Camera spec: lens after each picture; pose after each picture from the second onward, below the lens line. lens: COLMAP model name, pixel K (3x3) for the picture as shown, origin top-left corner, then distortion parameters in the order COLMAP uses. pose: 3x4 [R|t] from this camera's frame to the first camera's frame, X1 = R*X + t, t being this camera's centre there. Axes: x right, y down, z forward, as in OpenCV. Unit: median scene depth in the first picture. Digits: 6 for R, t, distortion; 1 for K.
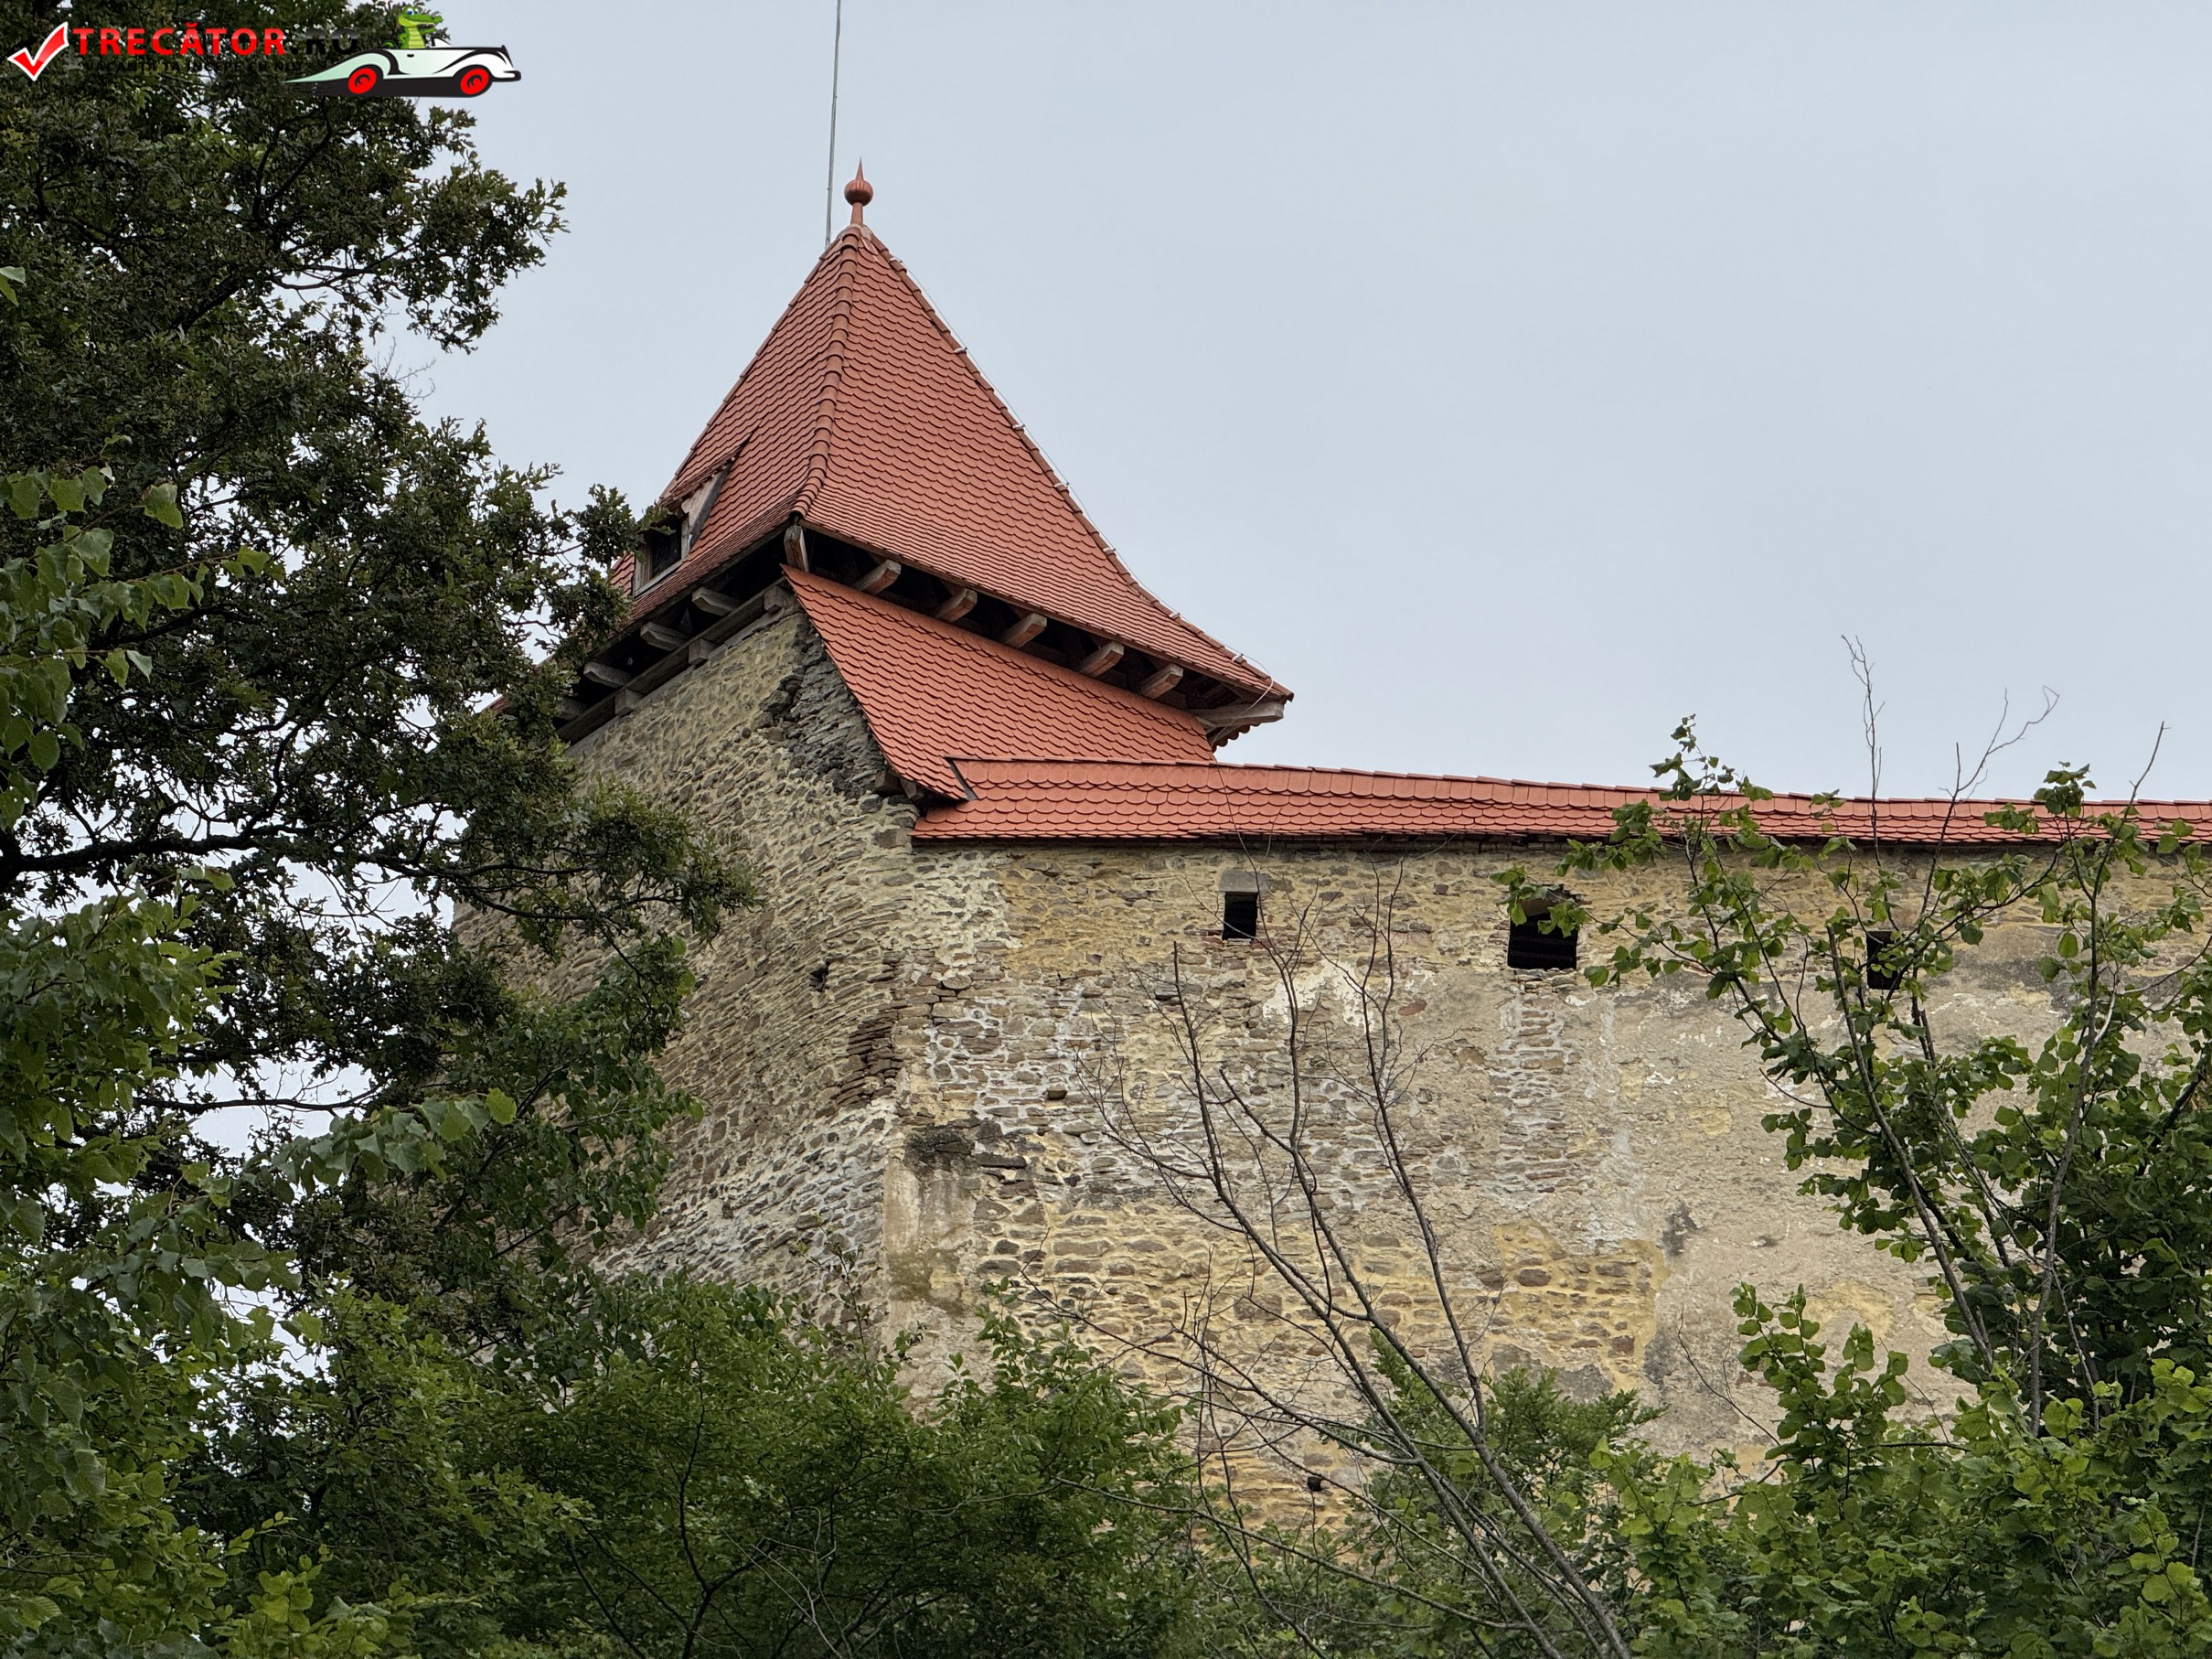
lens RADIAL K [[7620.9, 0, 1099.8], [0, 7620.9, 819.1], [0, 0, 1]] dist [0.247959, 0.000000]
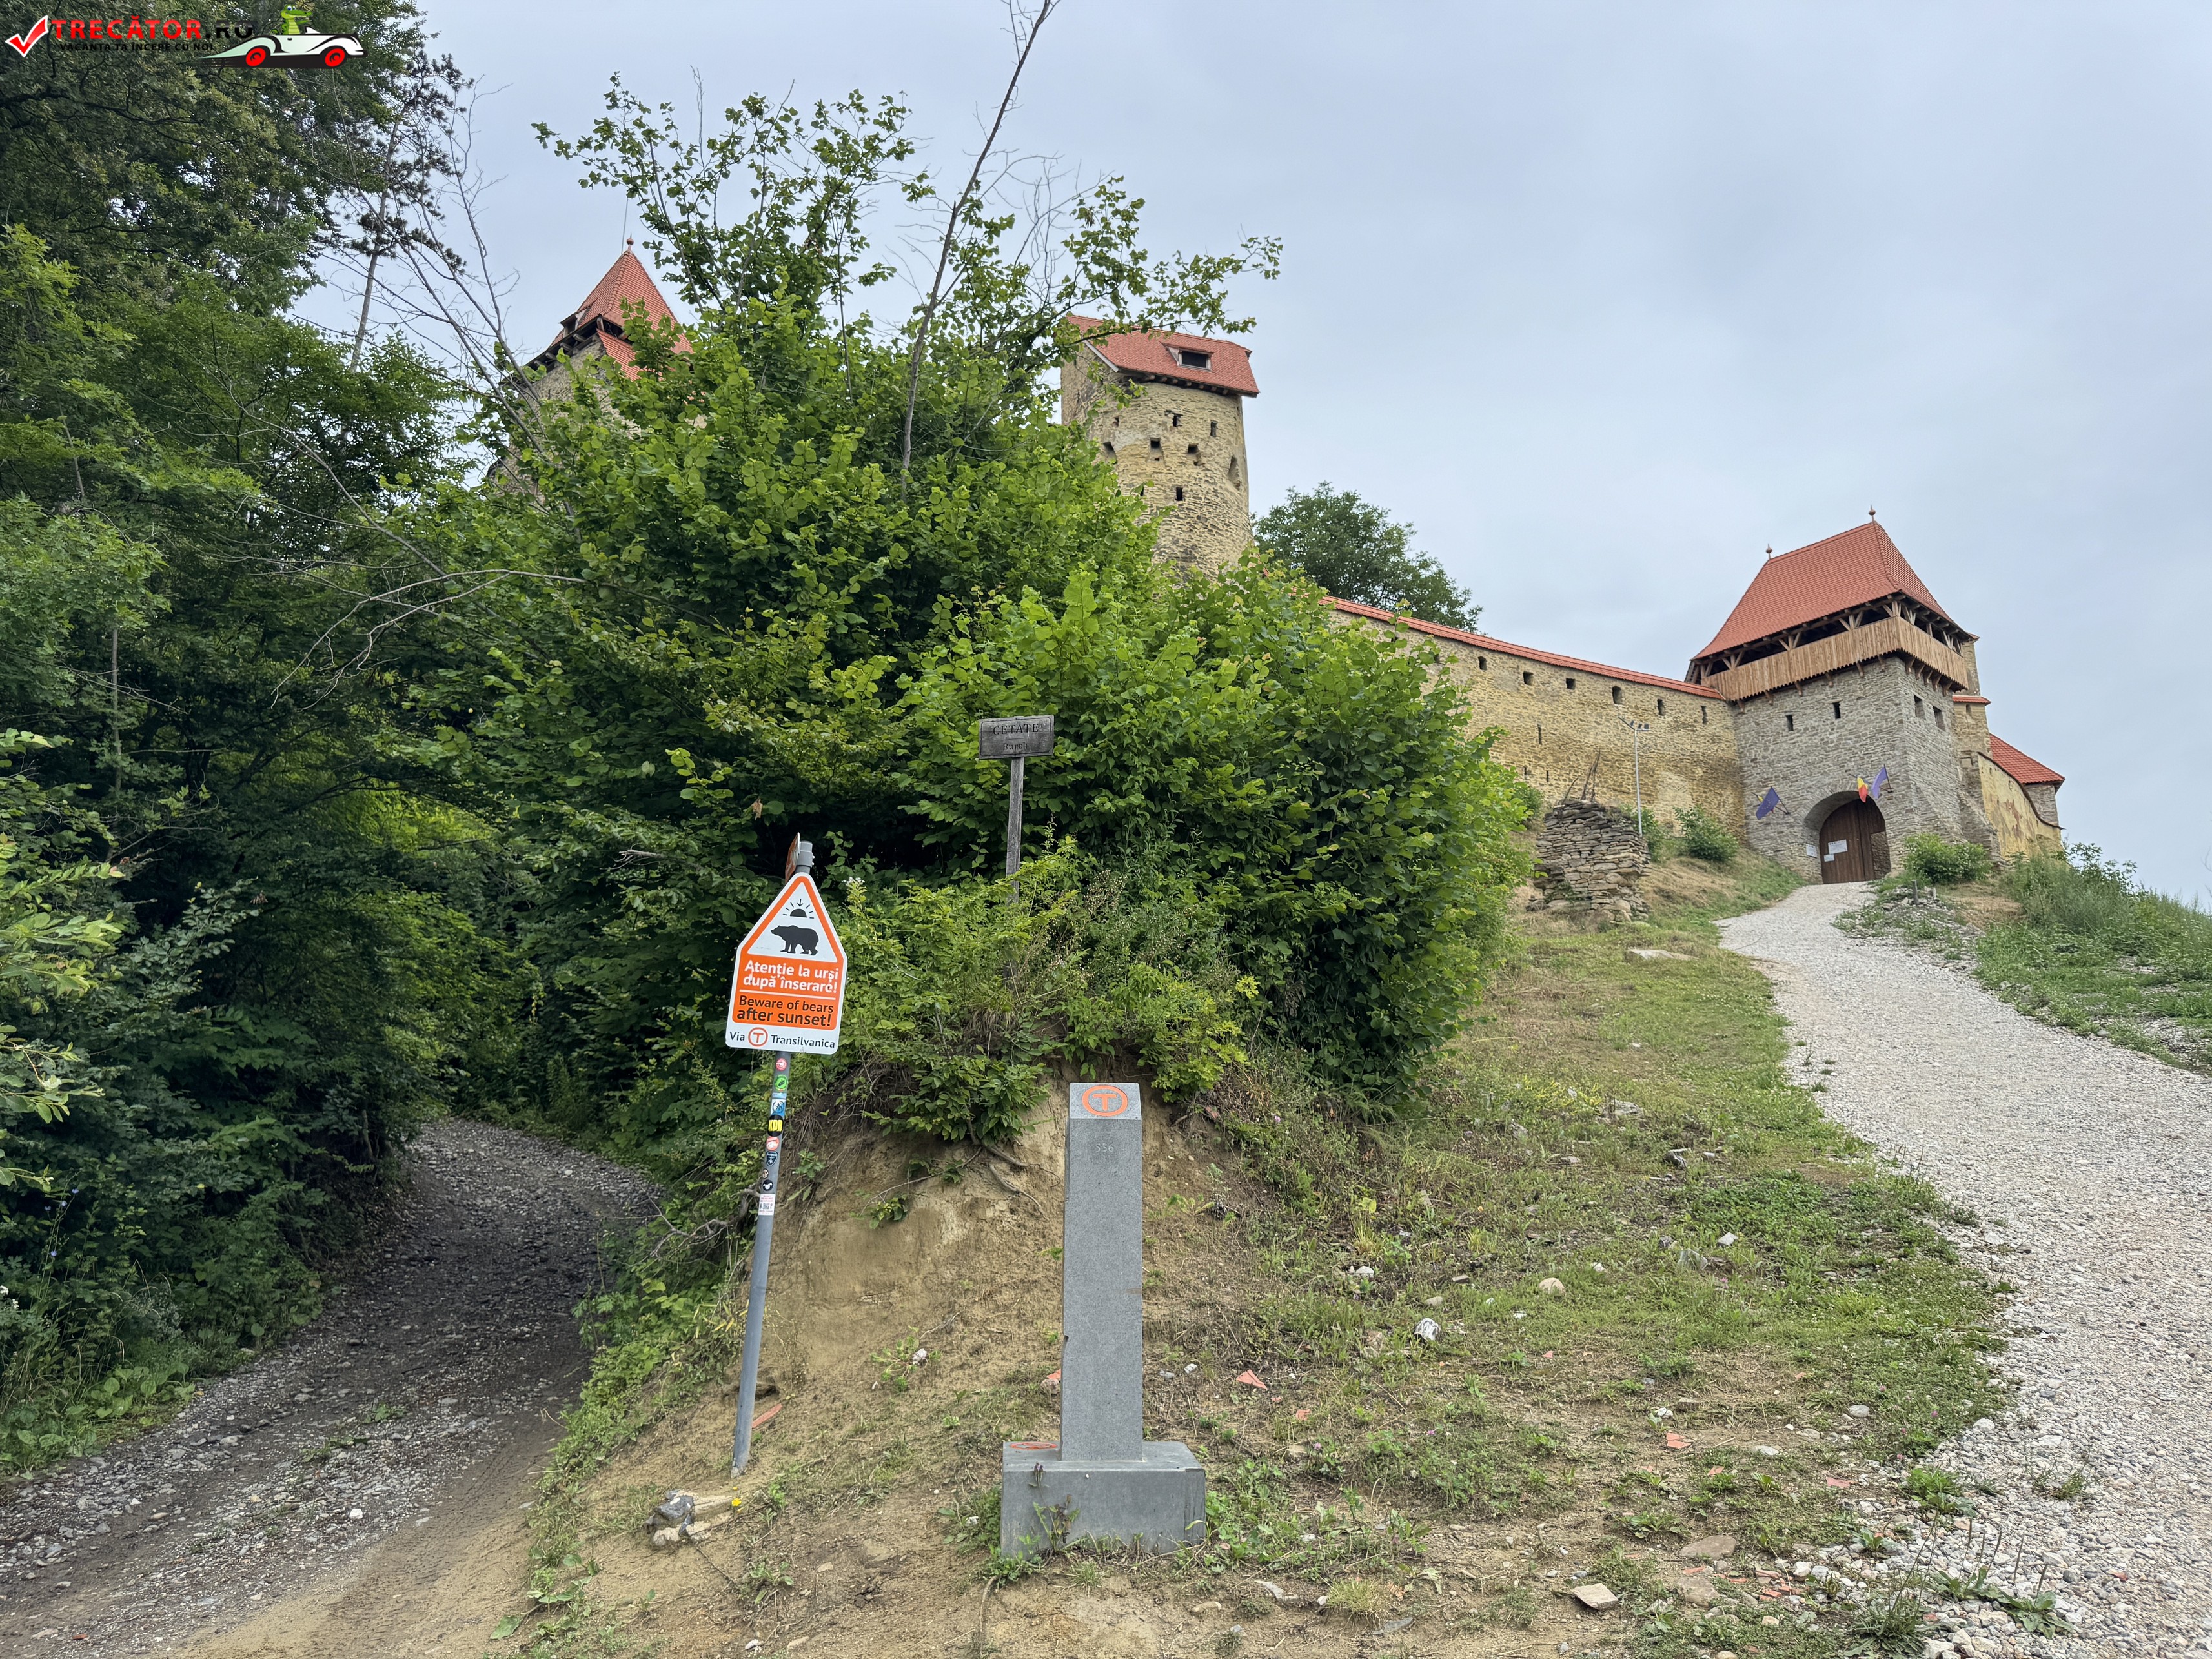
lens RADIAL K [[1523.4, 0, 1117.3], [0, 1523.4, 822.4], [0, 0, 1]] dist [0.079049, -0.112465]
pose [[0.972602, 0.045557, 0.227969, 0.126104], [-0.089118, 0.978762, 0.184615, 0.114781], [-0.214716, -0.199873, 0.956006, 0.396229]]
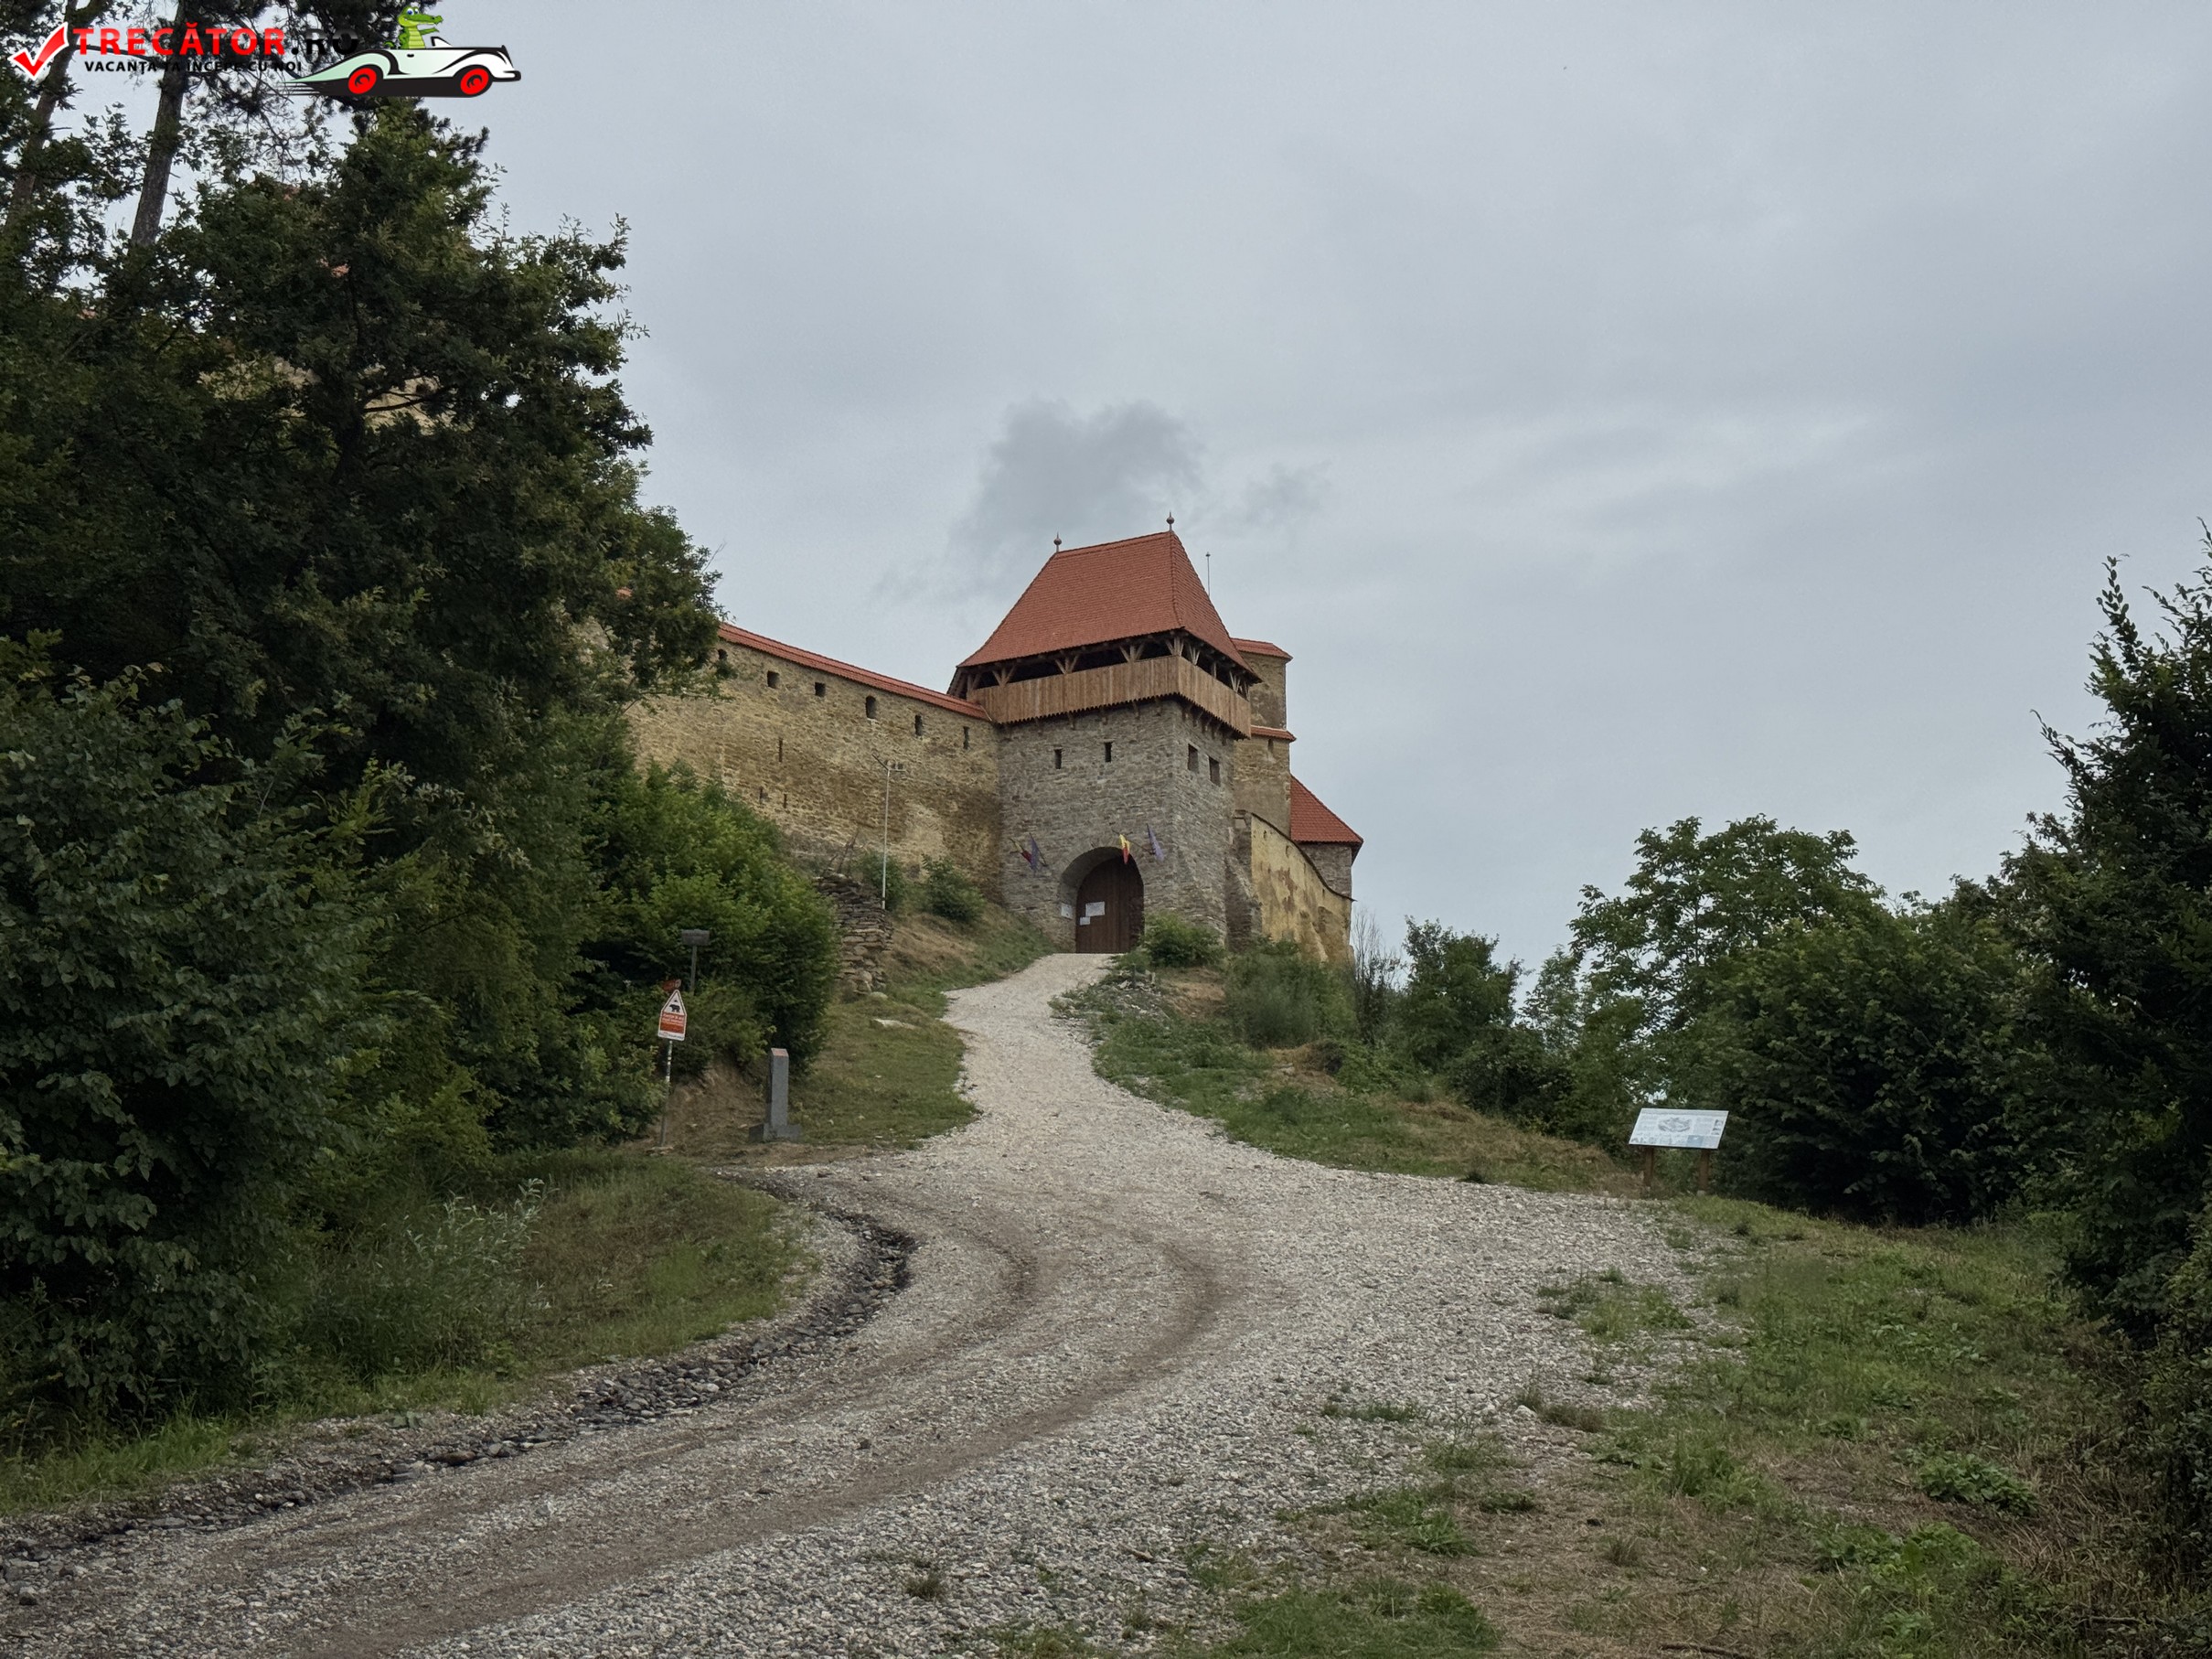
lens RADIAL K [[3015.0, 0, 1109.7], [0, 3015.0, 827.3], [0, 0, 1]] dist [0.050555, 0.000000]
pose [[0.794957, 0.115171, 0.595633, -0.687727], [-0.246943, 0.958226, 0.144299, -0.218334], [-0.554132, -0.261799, 0.790189, -0.806515]]
